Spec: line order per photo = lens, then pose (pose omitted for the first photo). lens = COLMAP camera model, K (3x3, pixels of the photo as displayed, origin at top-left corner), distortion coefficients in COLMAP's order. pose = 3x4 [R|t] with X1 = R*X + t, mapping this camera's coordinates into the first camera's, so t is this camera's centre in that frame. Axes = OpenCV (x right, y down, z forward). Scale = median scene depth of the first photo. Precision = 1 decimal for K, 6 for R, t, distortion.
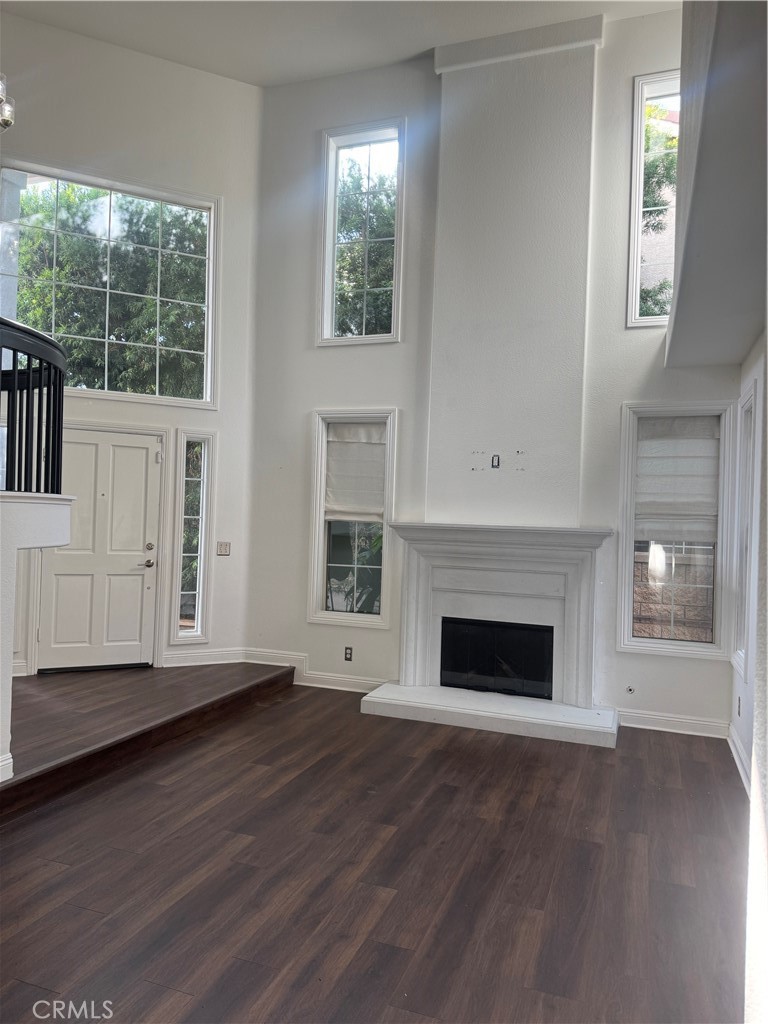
lens RADIAL K [[710.3, 0, 383.4], [0, 710.3, 511.0], [0, 0, 1]] dist [0.004864, -0.078667]
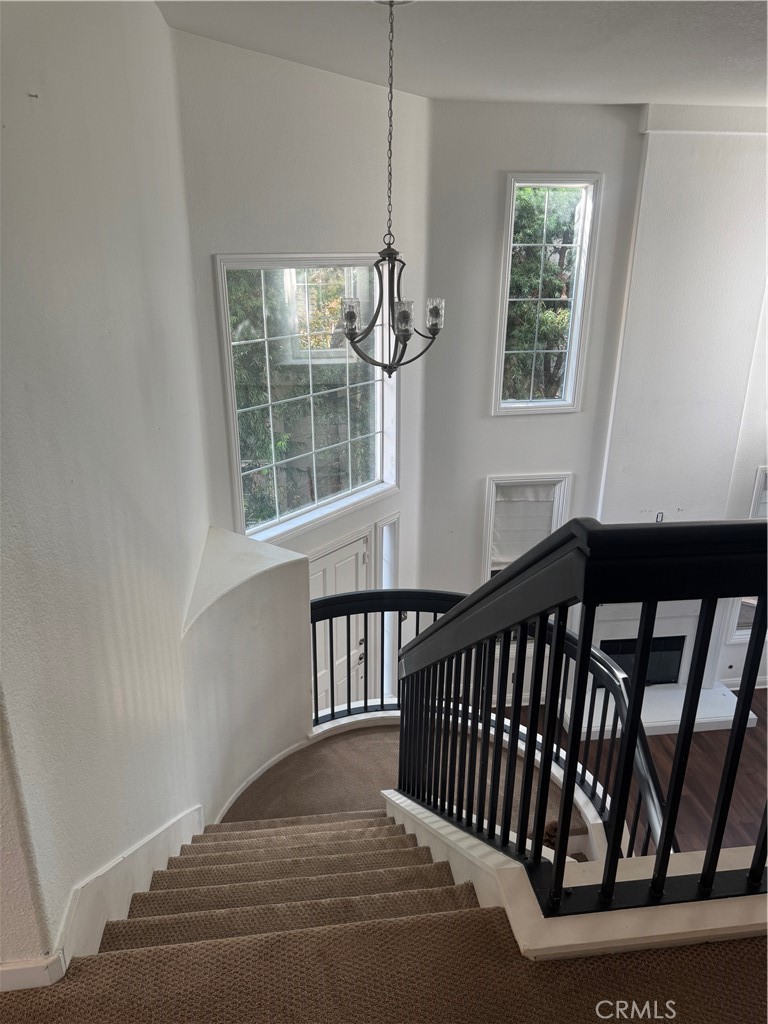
lens RADIAL K [[710.3, 0, 383.4], [0, 710.3, 511.0], [0, 0, 1]] dist [0.004864, -0.078667]
pose [[0.879888, -0.181750, 0.439050, -0.691145], [0.020666, 0.937724, 0.346767, -0.455650], [-0.474732, -0.296043, 0.828847, 0.225640]]
